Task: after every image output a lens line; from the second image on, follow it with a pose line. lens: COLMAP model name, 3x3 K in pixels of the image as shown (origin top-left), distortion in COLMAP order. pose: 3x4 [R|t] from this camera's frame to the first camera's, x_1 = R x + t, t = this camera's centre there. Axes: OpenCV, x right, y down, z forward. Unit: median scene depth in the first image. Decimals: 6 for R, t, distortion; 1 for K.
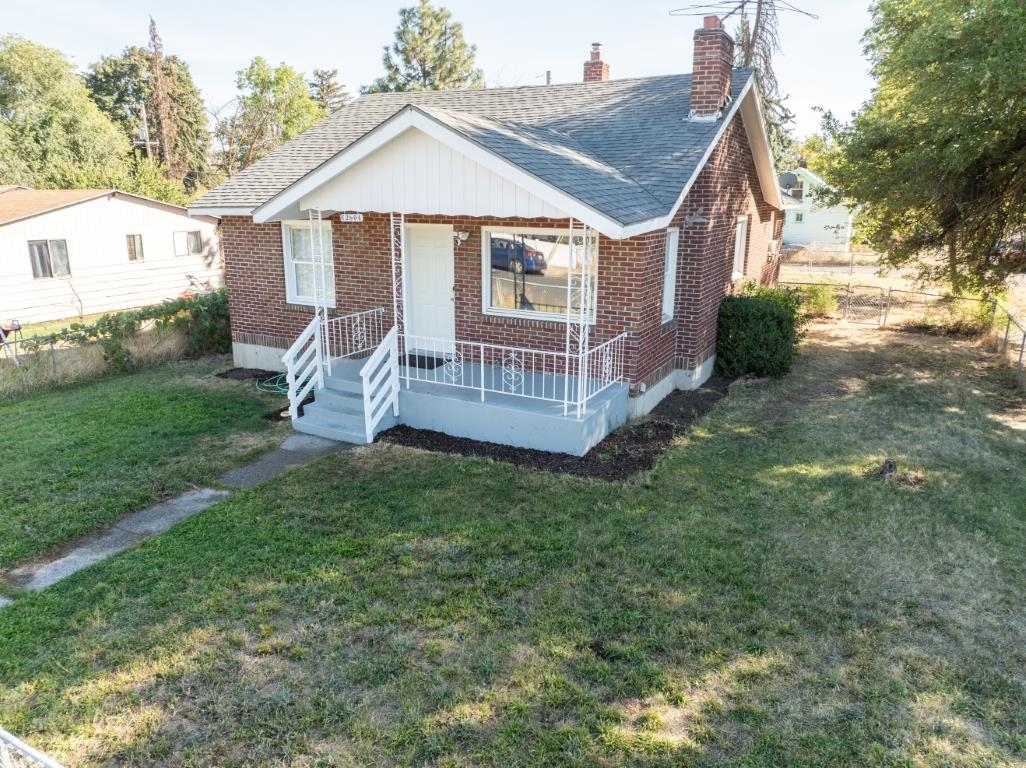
lens RADIAL K [[720.2, 0, 513.0], [0, 720.2, 384.0], [0, 0, 1]] dist [-0.003019, -0.003246]
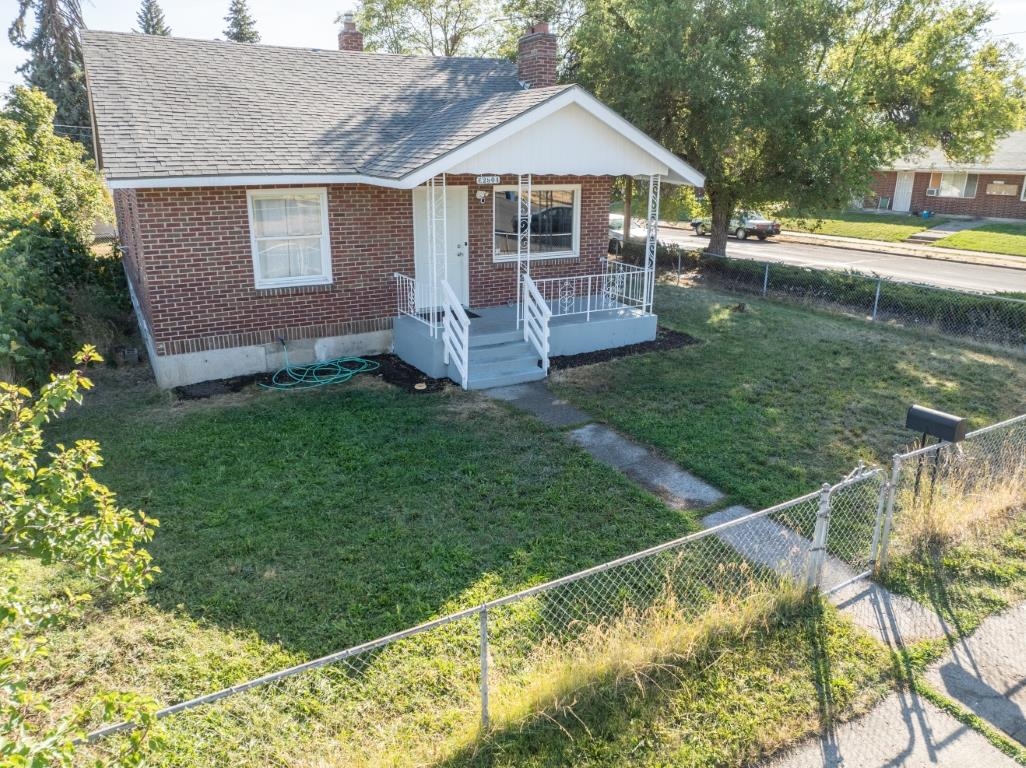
lens RADIAL K [[720.2, 0, 513.0], [0, 720.2, 384.0], [0, 0, 1]] dist [-0.003019, -0.003246]
pose [[0.530560, -0.259100, 0.807077, -1.165795], [0.217684, 0.961853, 0.165687, -0.108522], [-0.819219, 0.087781, 0.566723, 0.387772]]
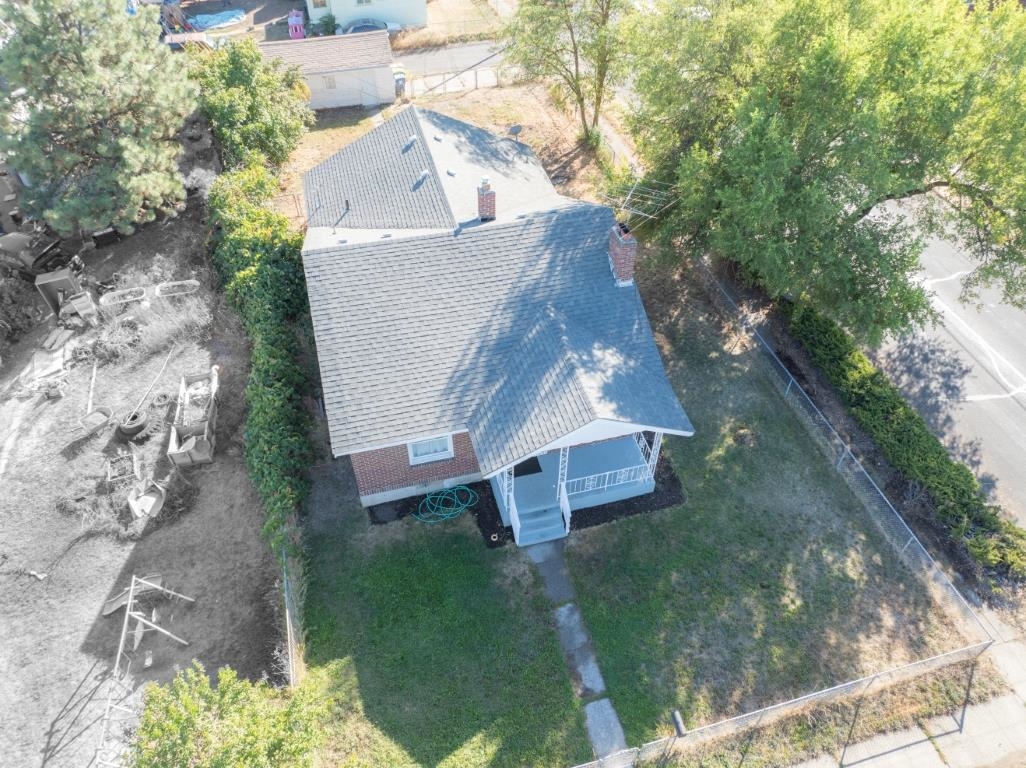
lens RADIAL K [[720.2, 0, 513.0], [0, 720.2, 384.0], [0, 0, 1]] dist [-0.003019, -0.003246]
pose [[0.731998, -0.480636, 0.482875, -1.083209], [0.170528, 0.815440, 0.553153, -1.410915], [-0.659620, -0.322563, 0.678862, -0.138599]]
